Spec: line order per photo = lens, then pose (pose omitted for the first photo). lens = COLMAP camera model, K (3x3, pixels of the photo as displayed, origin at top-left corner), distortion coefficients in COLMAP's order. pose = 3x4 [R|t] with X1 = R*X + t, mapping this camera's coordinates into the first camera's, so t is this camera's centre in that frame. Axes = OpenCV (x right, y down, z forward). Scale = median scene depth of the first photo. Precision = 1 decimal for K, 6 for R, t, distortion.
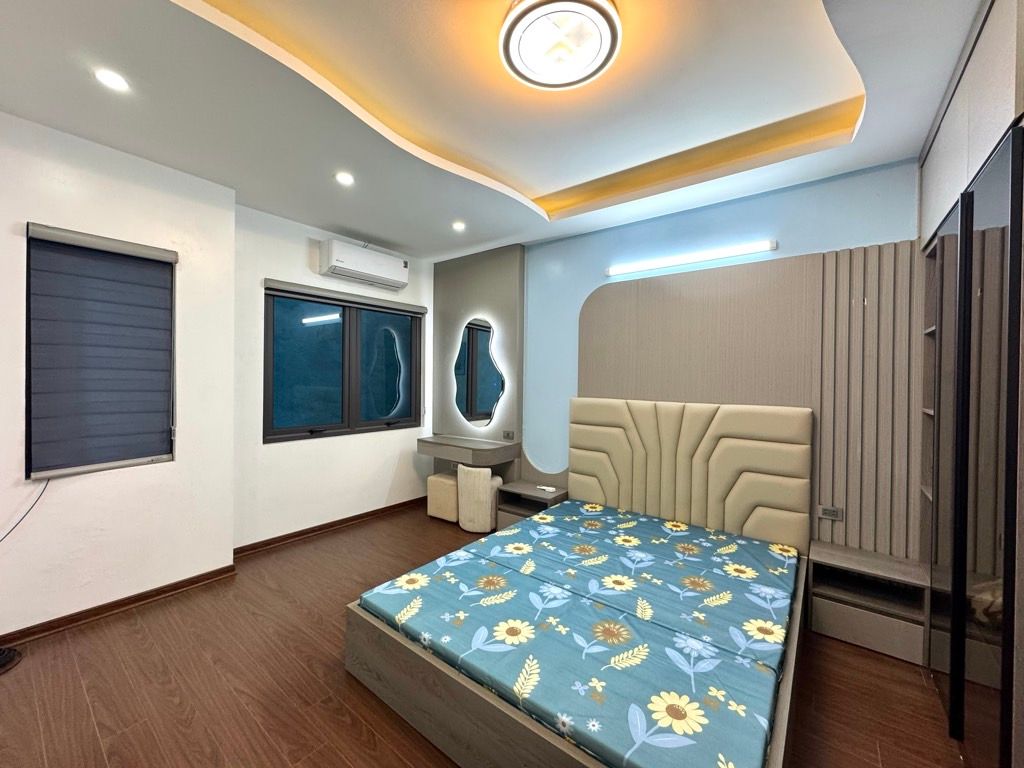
lens RADIAL K [[408.2, 0, 508.8], [0, 408.2, 377.5], [0, 0, 1]] dist [-0.004474, -0.000006]
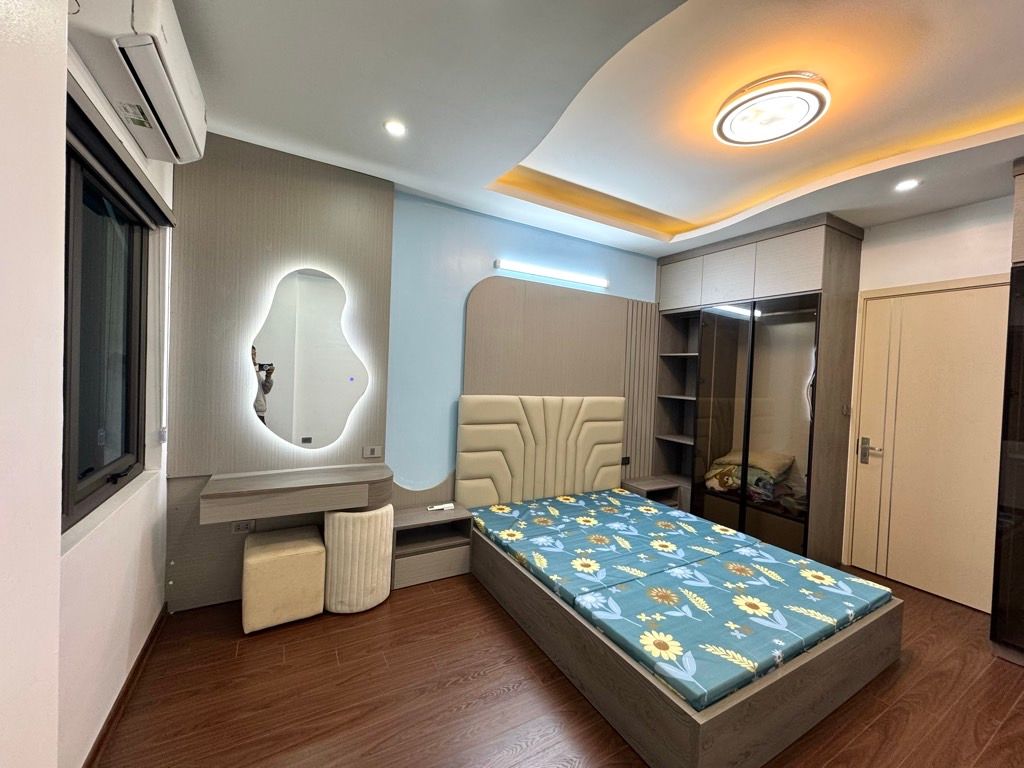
lens RADIAL K [[408.2, 0, 511.4], [0, 408.2, 380.6], [0, 0, 1]] dist [-0.004474, -0.000006]
pose [[0.376497, -0.011593, 0.926345, -0.856706], [-0.037752, 0.998899, 0.027845, -0.014891], [-0.925648, -0.045455, 0.375644, 0.802270]]
